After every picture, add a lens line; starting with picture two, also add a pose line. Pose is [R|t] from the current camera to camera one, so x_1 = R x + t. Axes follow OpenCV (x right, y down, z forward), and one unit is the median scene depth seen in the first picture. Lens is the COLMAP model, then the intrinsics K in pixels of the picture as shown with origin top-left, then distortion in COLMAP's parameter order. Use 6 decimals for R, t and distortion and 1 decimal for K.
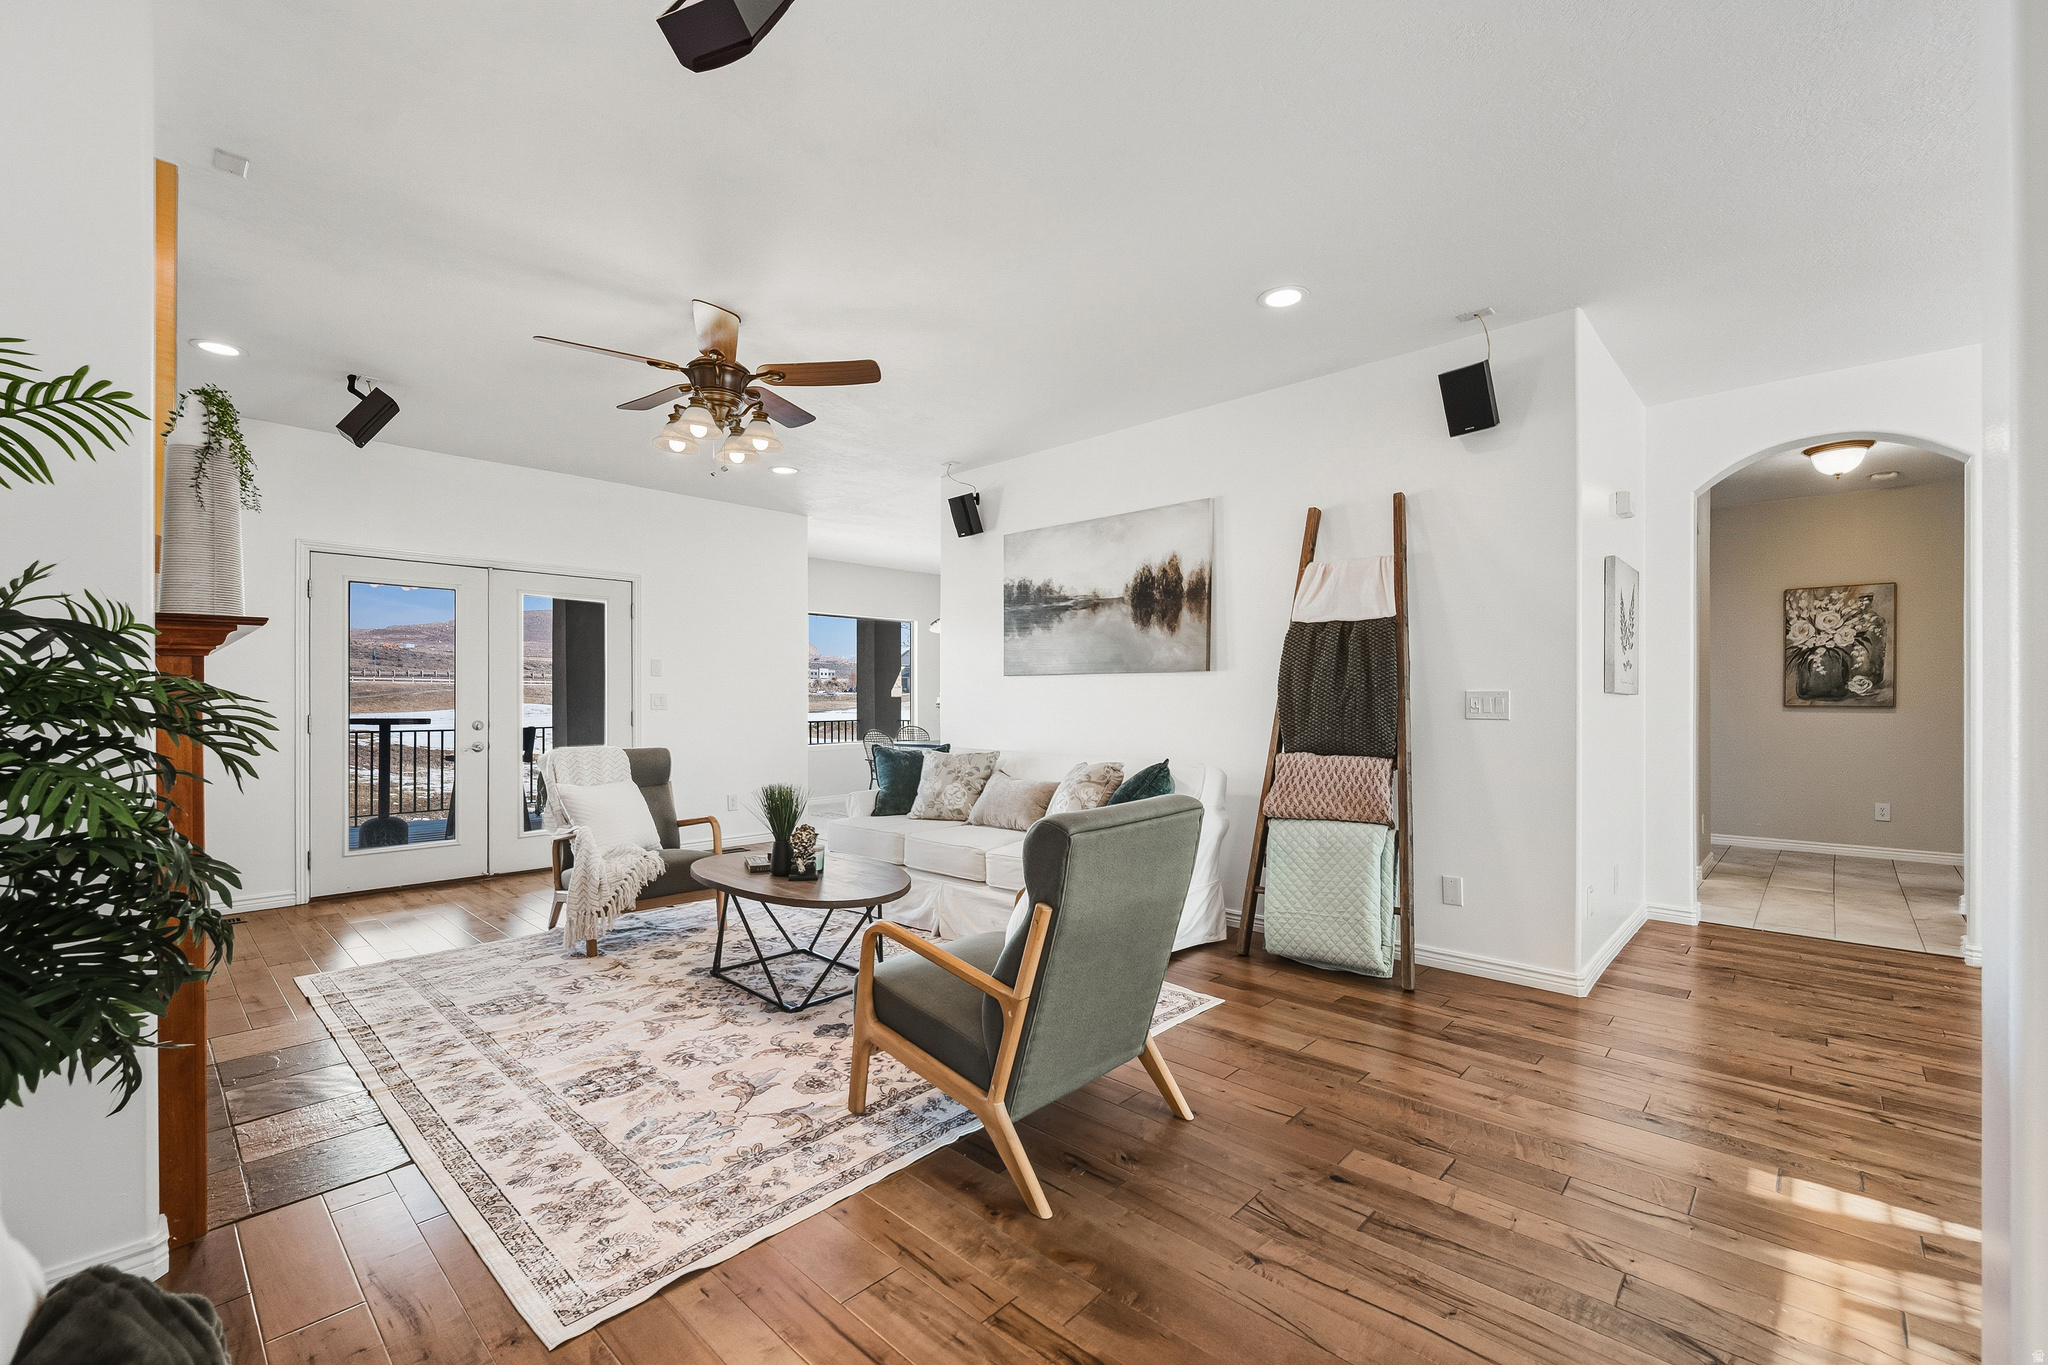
lens RADIAL K [[854.8, 0, 1036.0], [0, 854.8, 694.7], [0, 0, 1]] dist [-0.000551, -0.000237]
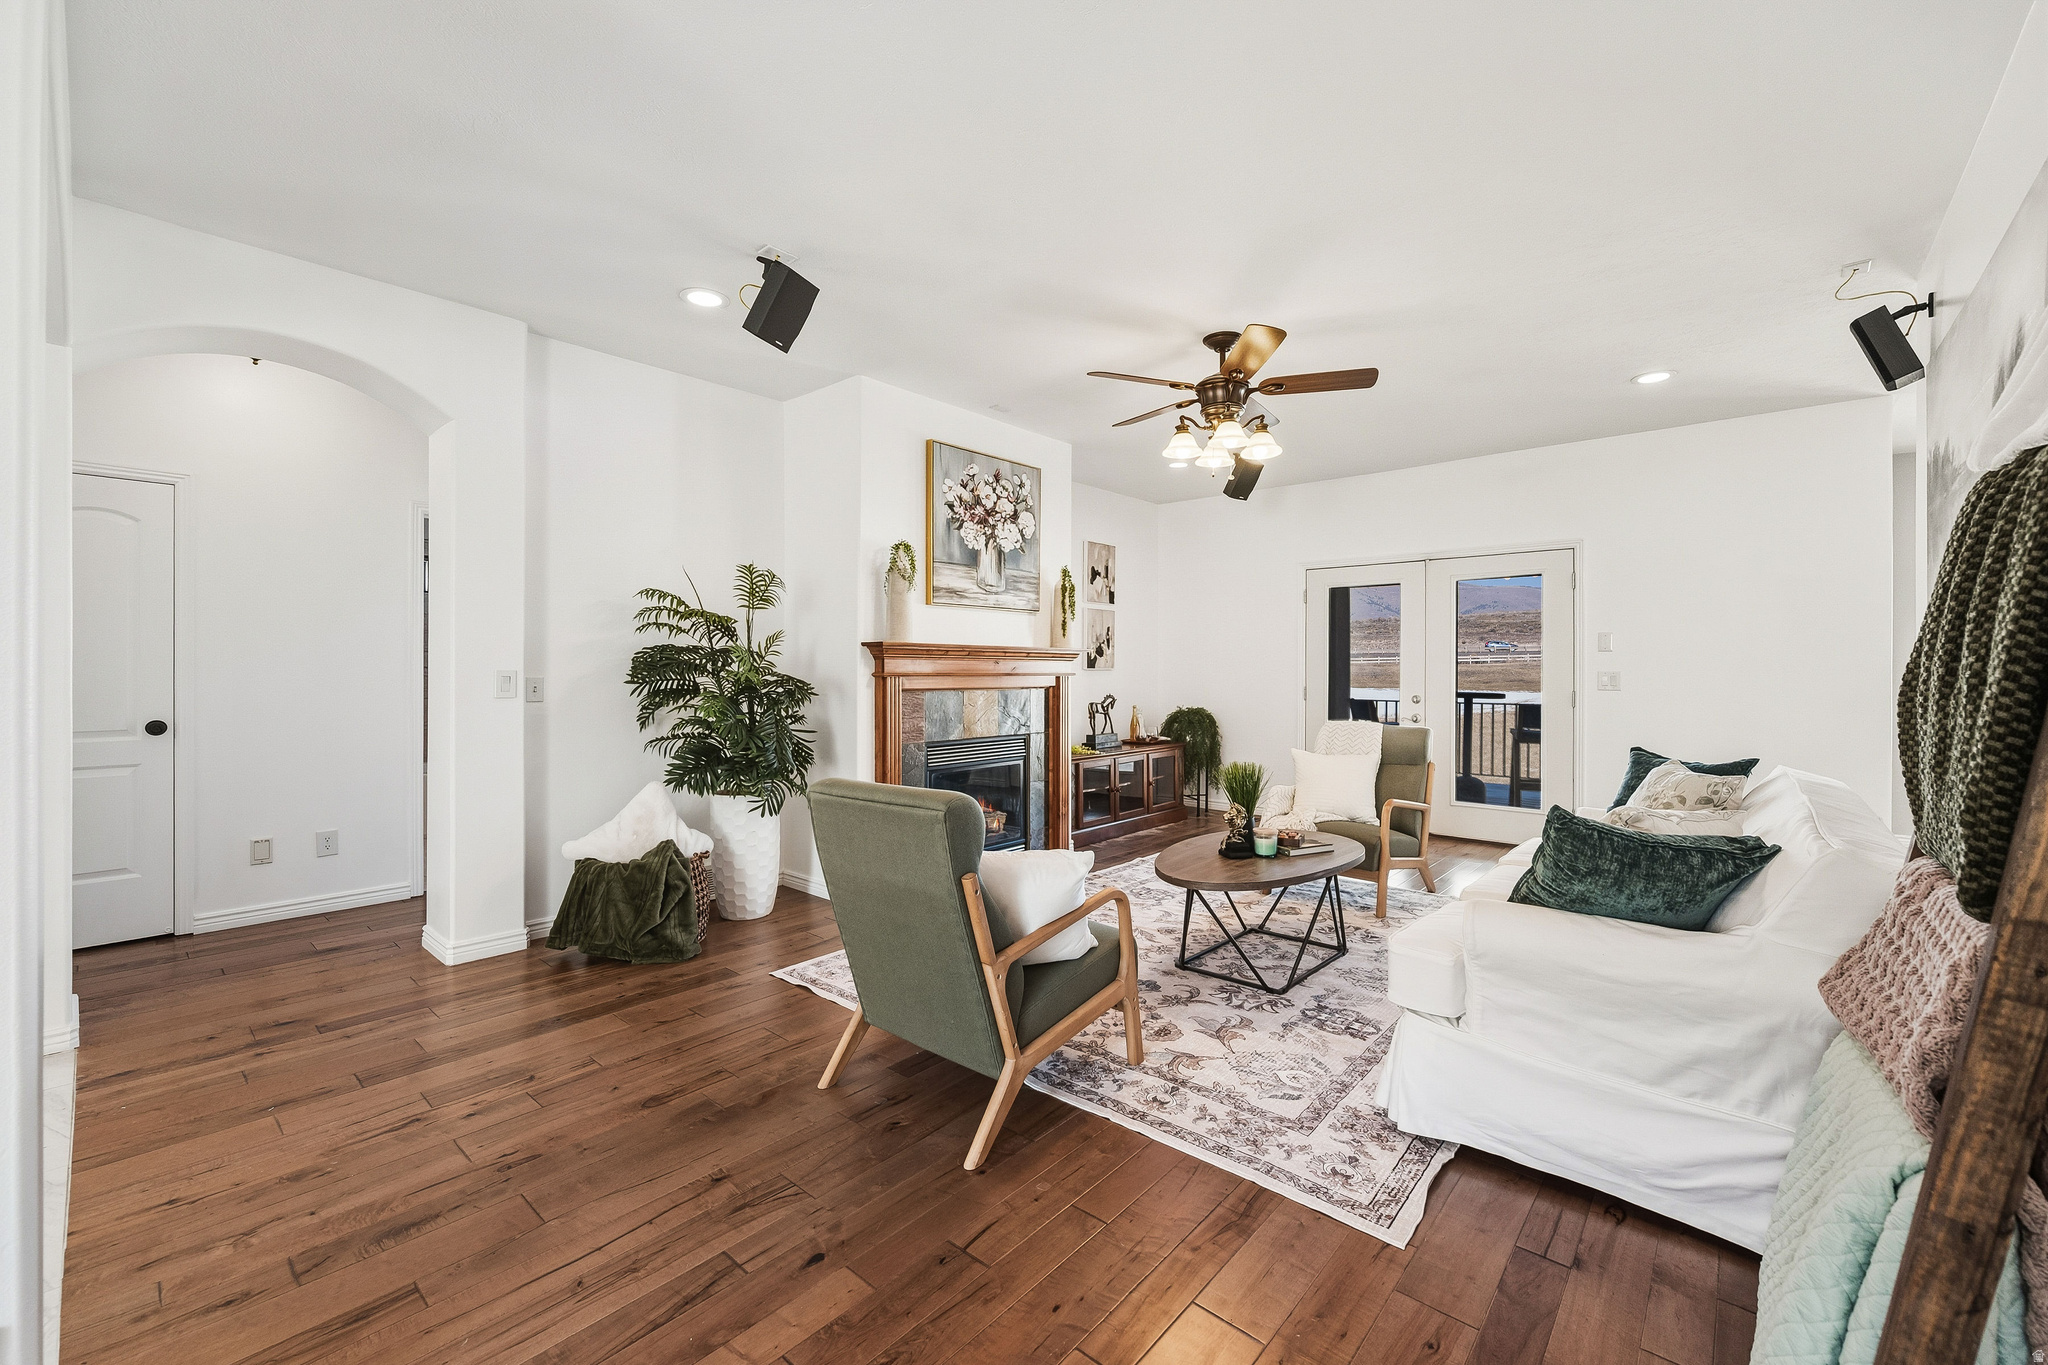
lens RADIAL K [[832.9, 0, 1021.0], [0, 832.9, 666.9], [0, 0, 1]] dist [-0.000536, -0.000073]
pose [[0.019651, -0.003037, -0.999802, 0.617593], [0.001869, 0.999994, -0.003001, -0.007345], [0.999805, -0.001809, 0.019657, 0.621116]]
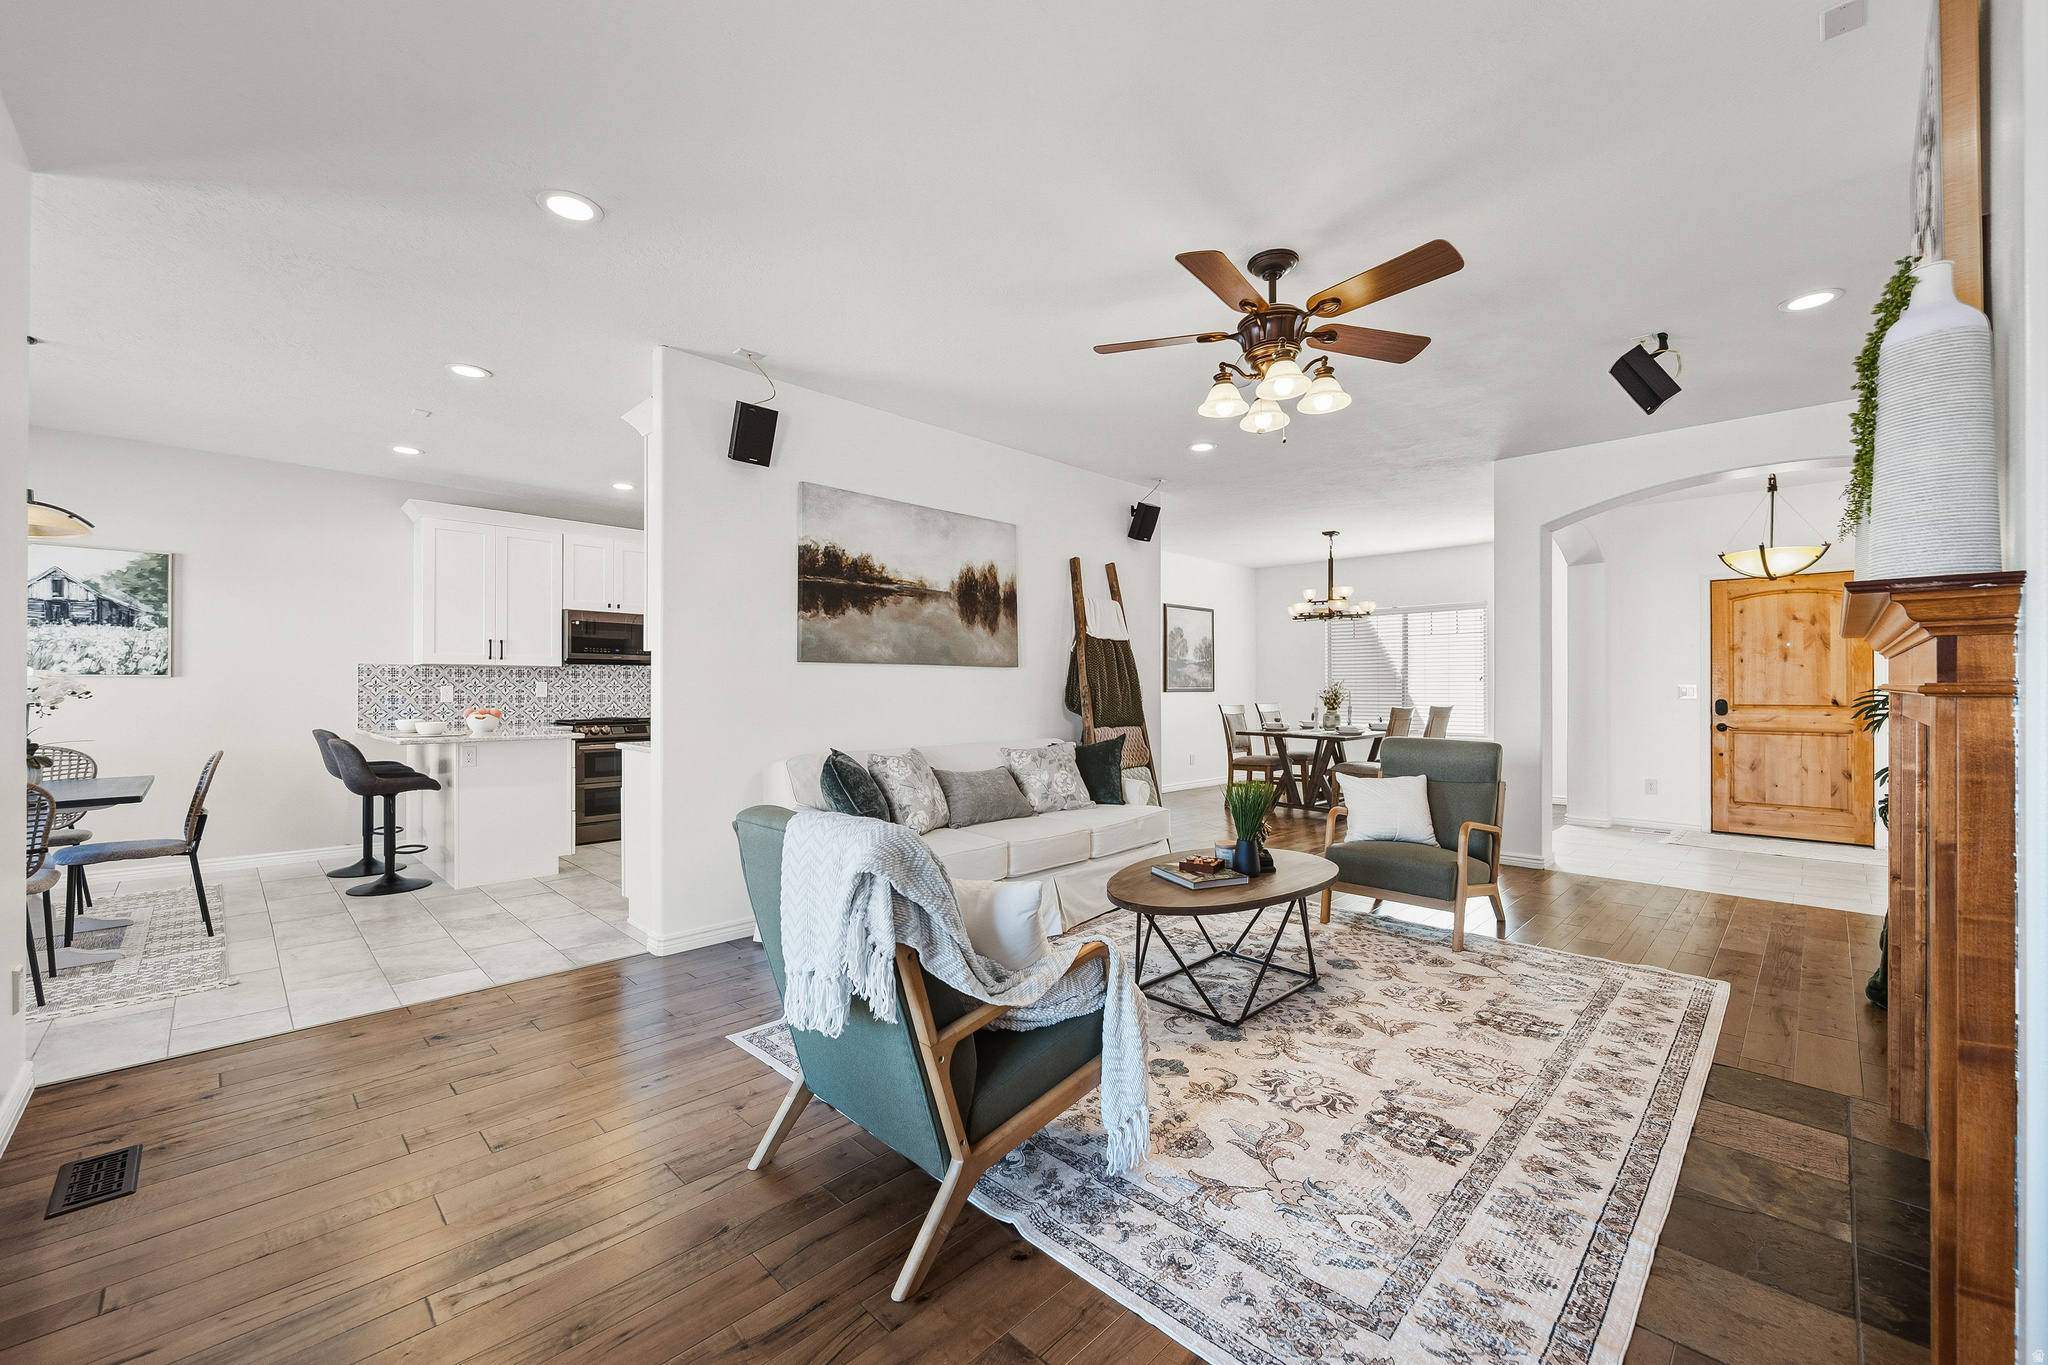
lens RADIAL K [[801.3, 0, 1024.0], [0, 801.3, 682.5], [0, 0, 1]] dist [-0.000544, 0.000300]
pose [[0.038275, 0.006901, 0.999243, -1.049541], [-0.003888, 0.999970, -0.006757, 0.001864], [-0.999260, -0.003627, 0.038300, 1.061905]]
